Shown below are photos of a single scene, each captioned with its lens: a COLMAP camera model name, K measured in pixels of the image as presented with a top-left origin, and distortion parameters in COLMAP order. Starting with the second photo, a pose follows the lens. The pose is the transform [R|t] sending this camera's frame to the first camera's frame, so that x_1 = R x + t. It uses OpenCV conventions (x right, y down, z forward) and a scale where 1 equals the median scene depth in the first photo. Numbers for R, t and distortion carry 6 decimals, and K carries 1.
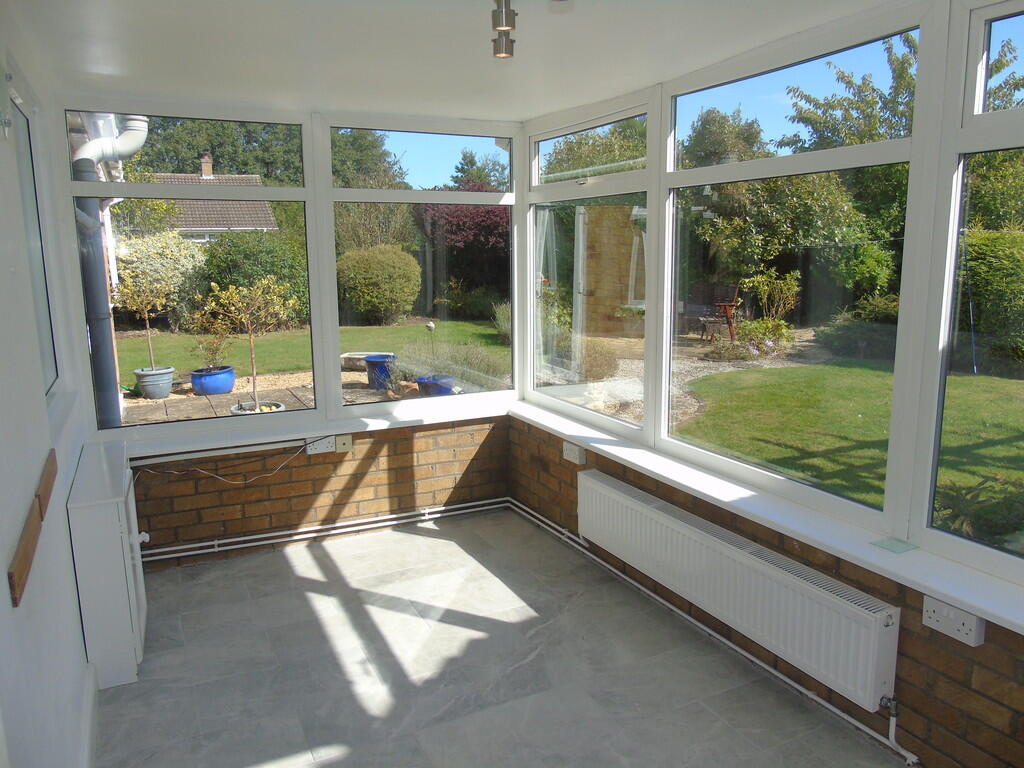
lens RADIAL K [[760.9, 0, 518.7], [0, 760.9, 376.6], [0, 0, 1]] dist [-0.014147, 0.017881]
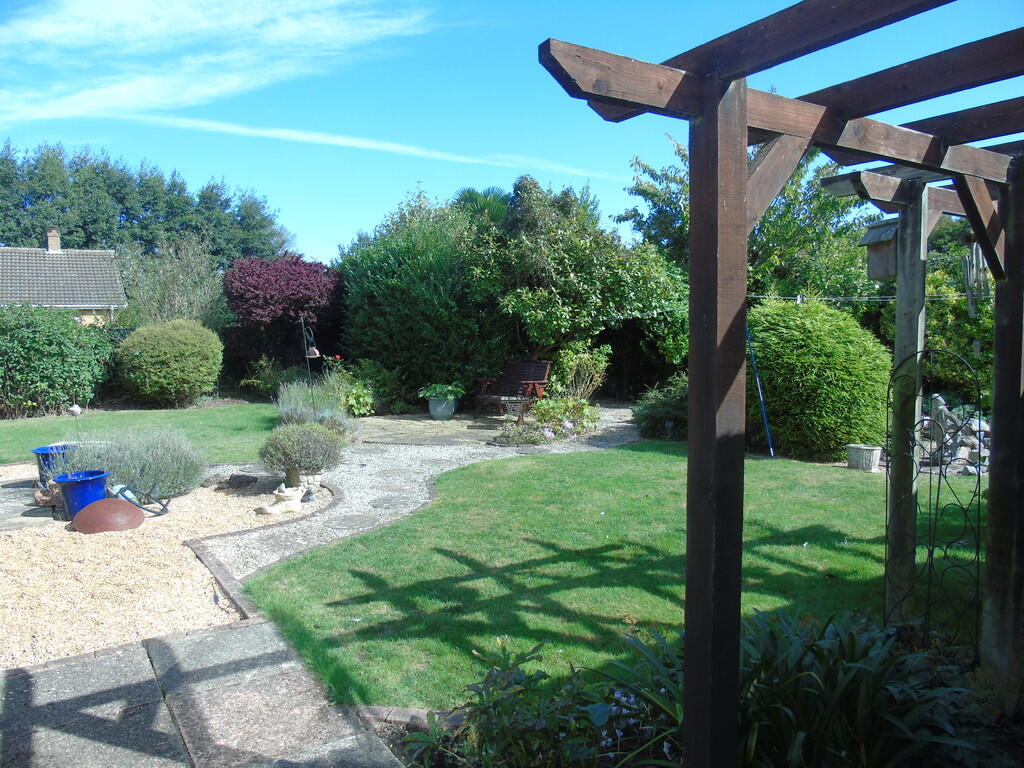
lens RADIAL K [[760.9, 0, 505.0], [0, 760.9, 394.6], [0, 0, 1]] dist [-0.014147, 0.017881]
pose [[0.995882, -0.008080, 0.090298, 0.158997], [0.015516, 0.996515, -0.081956, -0.006417], [-0.089321, 0.083019, 0.992537, 0.103004]]
